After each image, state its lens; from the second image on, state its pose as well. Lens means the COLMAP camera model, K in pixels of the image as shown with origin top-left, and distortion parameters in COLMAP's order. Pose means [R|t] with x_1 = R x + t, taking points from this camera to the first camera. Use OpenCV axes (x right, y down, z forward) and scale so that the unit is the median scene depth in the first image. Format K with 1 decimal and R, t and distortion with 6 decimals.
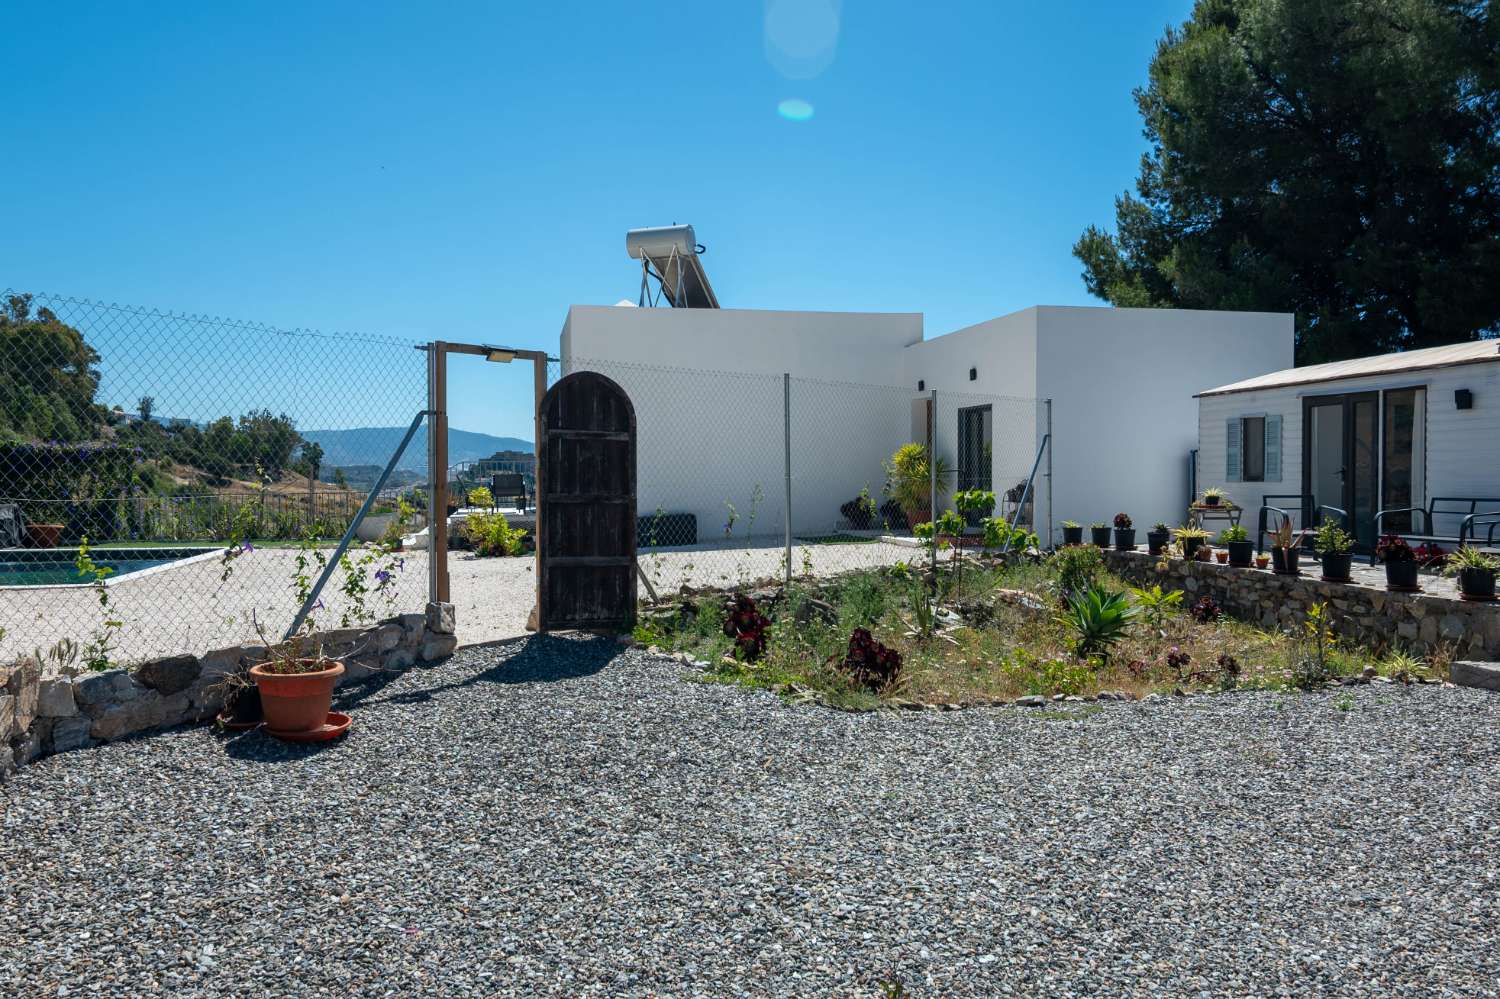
lens RADIAL K [[1138.3, 0, 750.0], [0, 1138.3, 499.5], [0, 0, 1]] dist [0.007519, -0.008820]
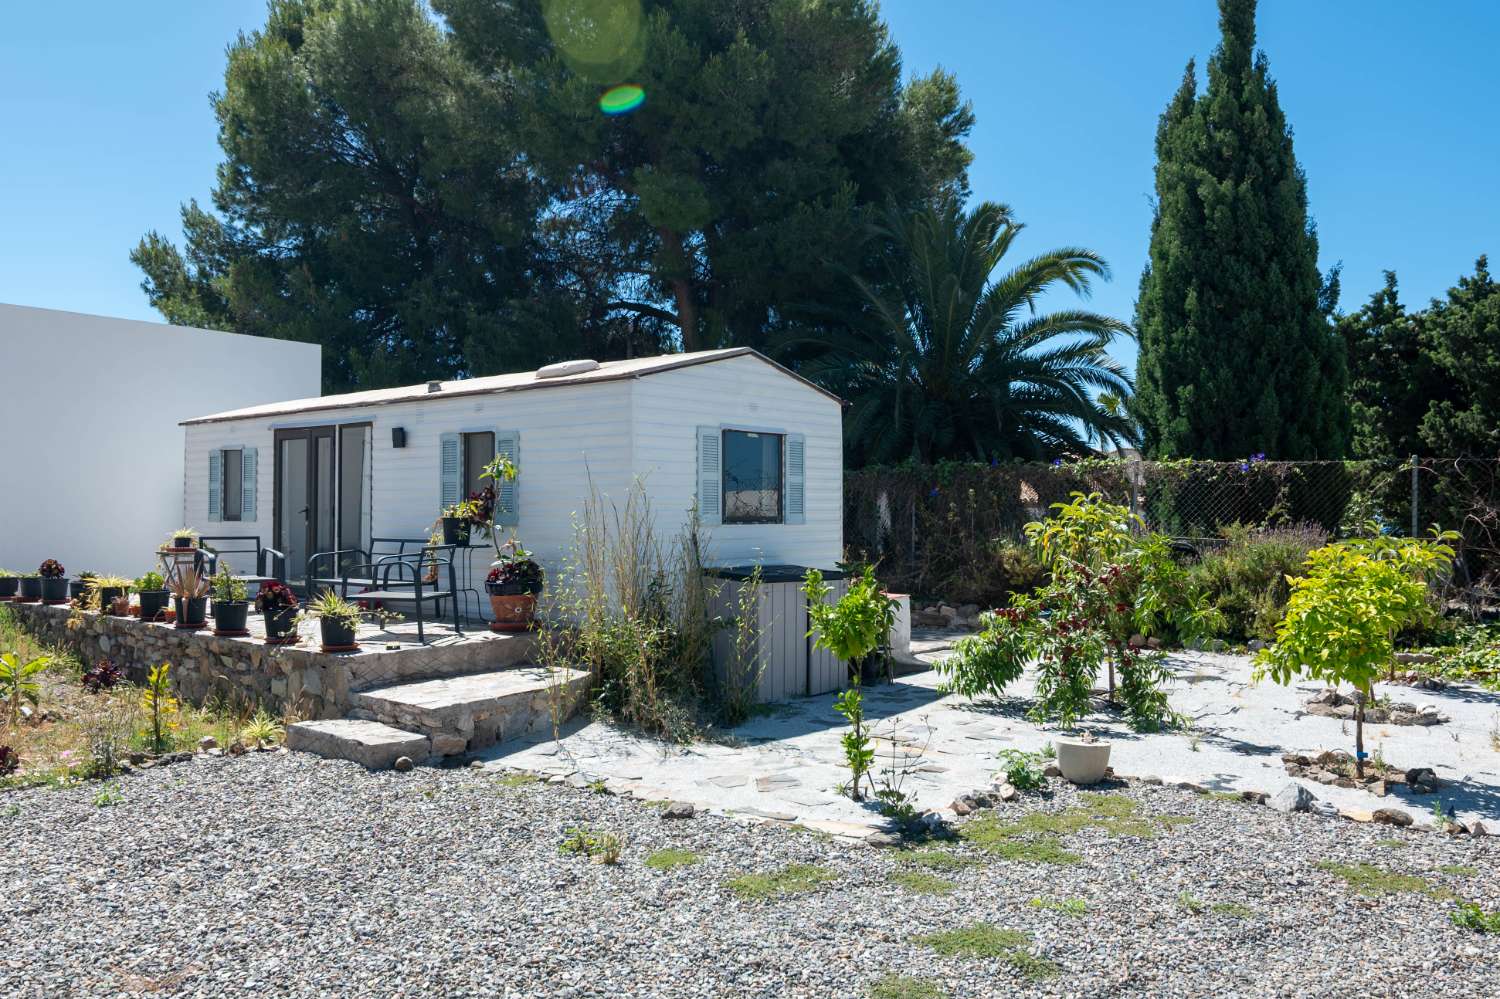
lens RADIAL K [[1138.3, 0, 750.0], [0, 1138.3, 499.5], [0, 0, 1]] dist [0.007519, -0.008820]
pose [[0.776650, 0.014768, 0.629760, 0.139818], [0.006033, 0.999505, -0.030879, -0.001632], [-0.629904, 0.027781, 0.776176, 0.031361]]
